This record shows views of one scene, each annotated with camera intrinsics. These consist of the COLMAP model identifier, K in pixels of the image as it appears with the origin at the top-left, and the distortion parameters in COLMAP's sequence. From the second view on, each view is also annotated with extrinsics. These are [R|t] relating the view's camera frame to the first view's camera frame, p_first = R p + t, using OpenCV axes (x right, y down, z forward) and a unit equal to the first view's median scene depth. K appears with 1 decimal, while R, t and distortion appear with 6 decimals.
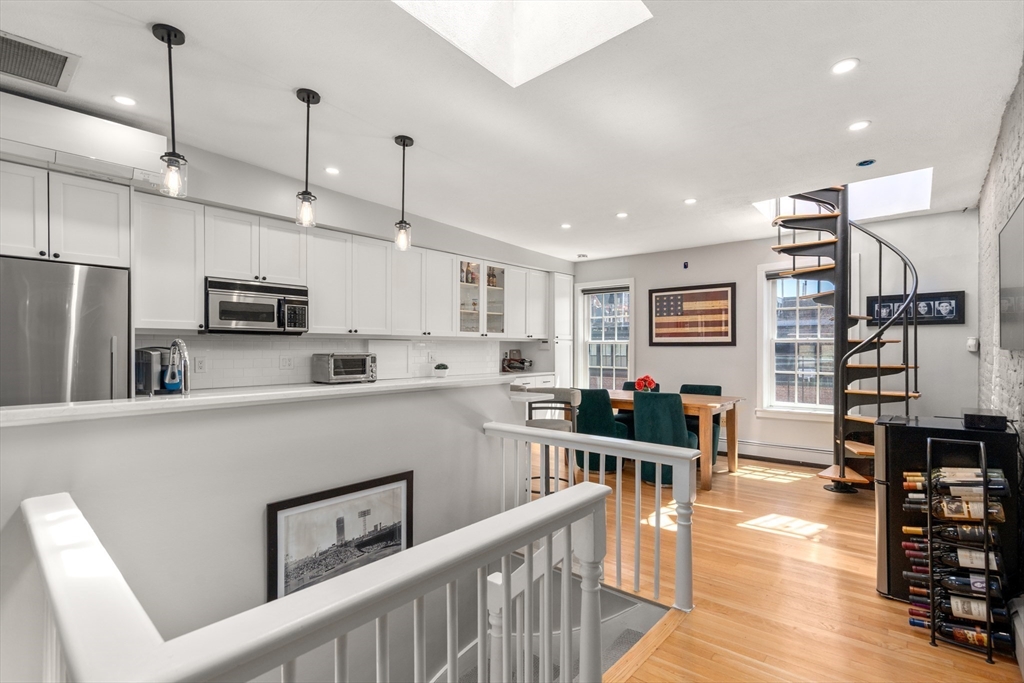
lens RADIAL K [[470.3, 0, 515.0], [0, 470.3, 351.1], [0, 0, 1]] dist [-0.000578, 0.003757]
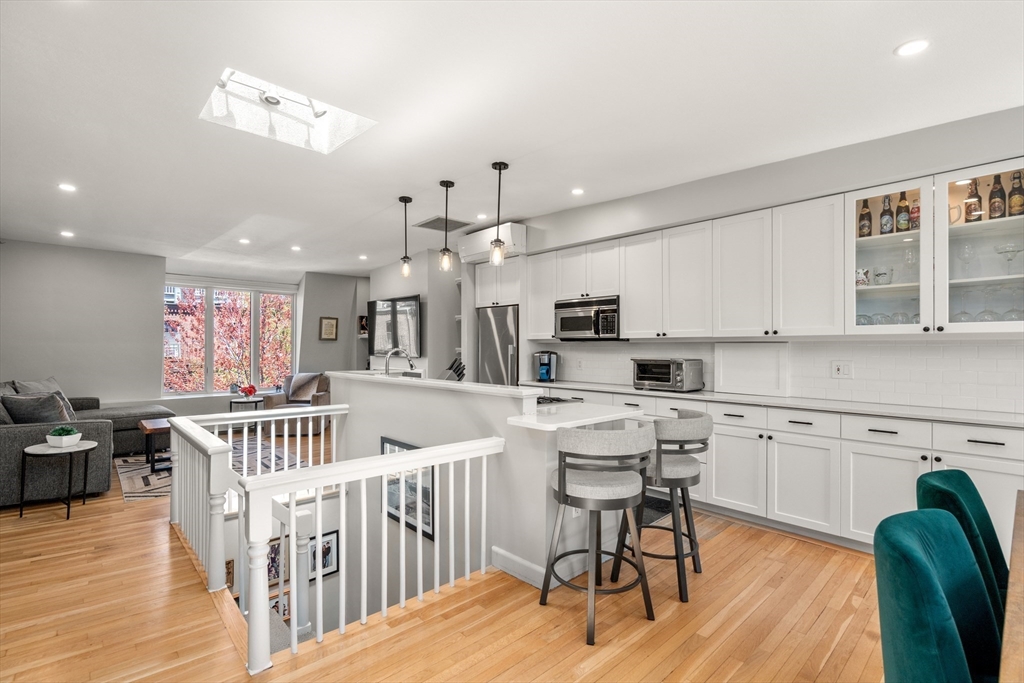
lens RADIAL K [[470.3, 0, 534.5], [0, 470.3, 355.8], [0, 0, 1]] dist [-0.000578, 0.003757]
pose [[-0.079519, 0.005531, -0.996818, 0.475097], [-0.018477, 0.999805, 0.007022, -0.002152], [0.996662, 0.018977, -0.079401, 0.660731]]
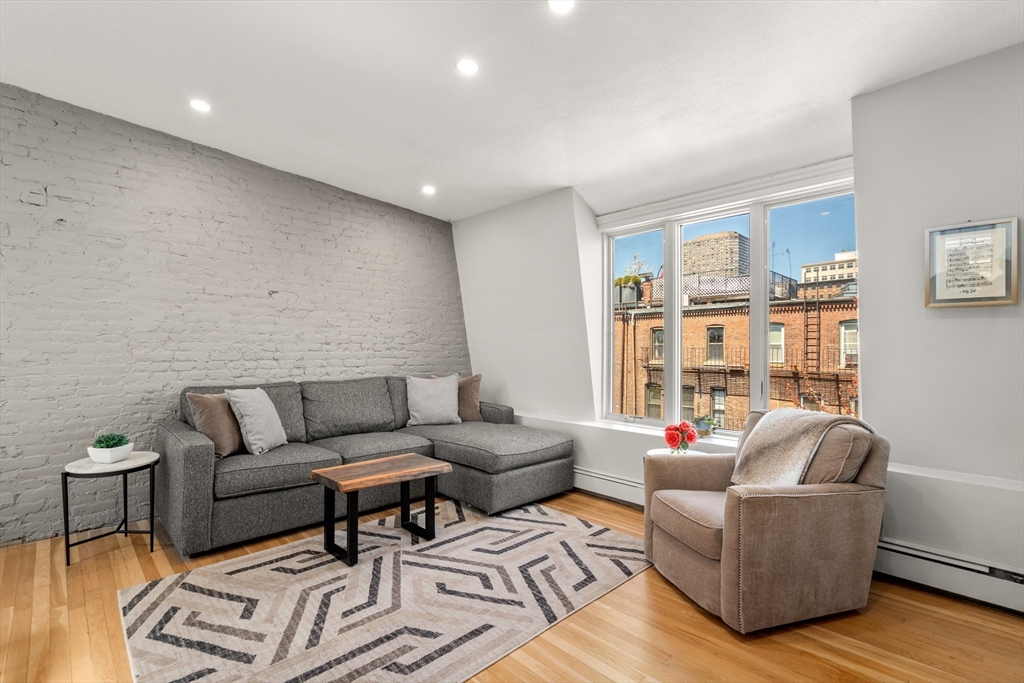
lens RADIAL K [[470.3, 0, 510.2], [0, 470.3, 344.1], [0, 0, 1]] dist [-0.000578, 0.003757]
pose [[-0.994882, -0.006809, 0.100810, -0.536891], [-0.007564, 0.999946, -0.007109, 0.012458], [-0.100756, -0.007835, -0.994880, 0.370678]]
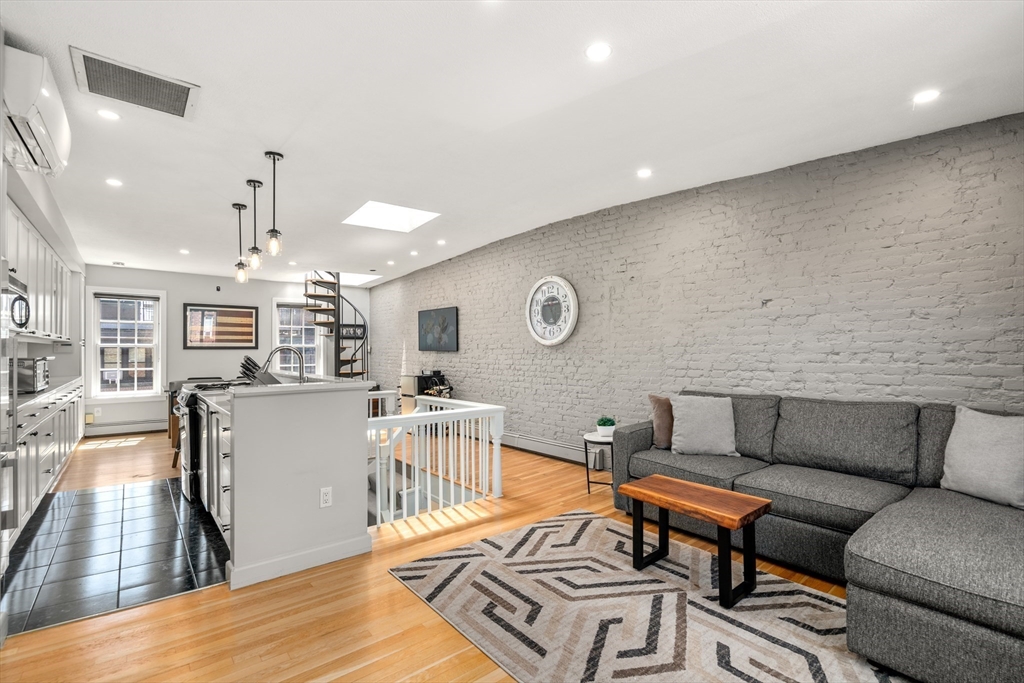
lens RADIAL K [[470.3, 0, 502.4], [0, 470.3, 347.7], [0, 0, 1]] dist [-0.000578, 0.003757]
pose [[0.197014, 0.003389, 0.980395, -0.850699], [0.010506, 0.999929, -0.005567, -0.000129], [-0.980344, 0.011397, 0.196964, -0.049747]]
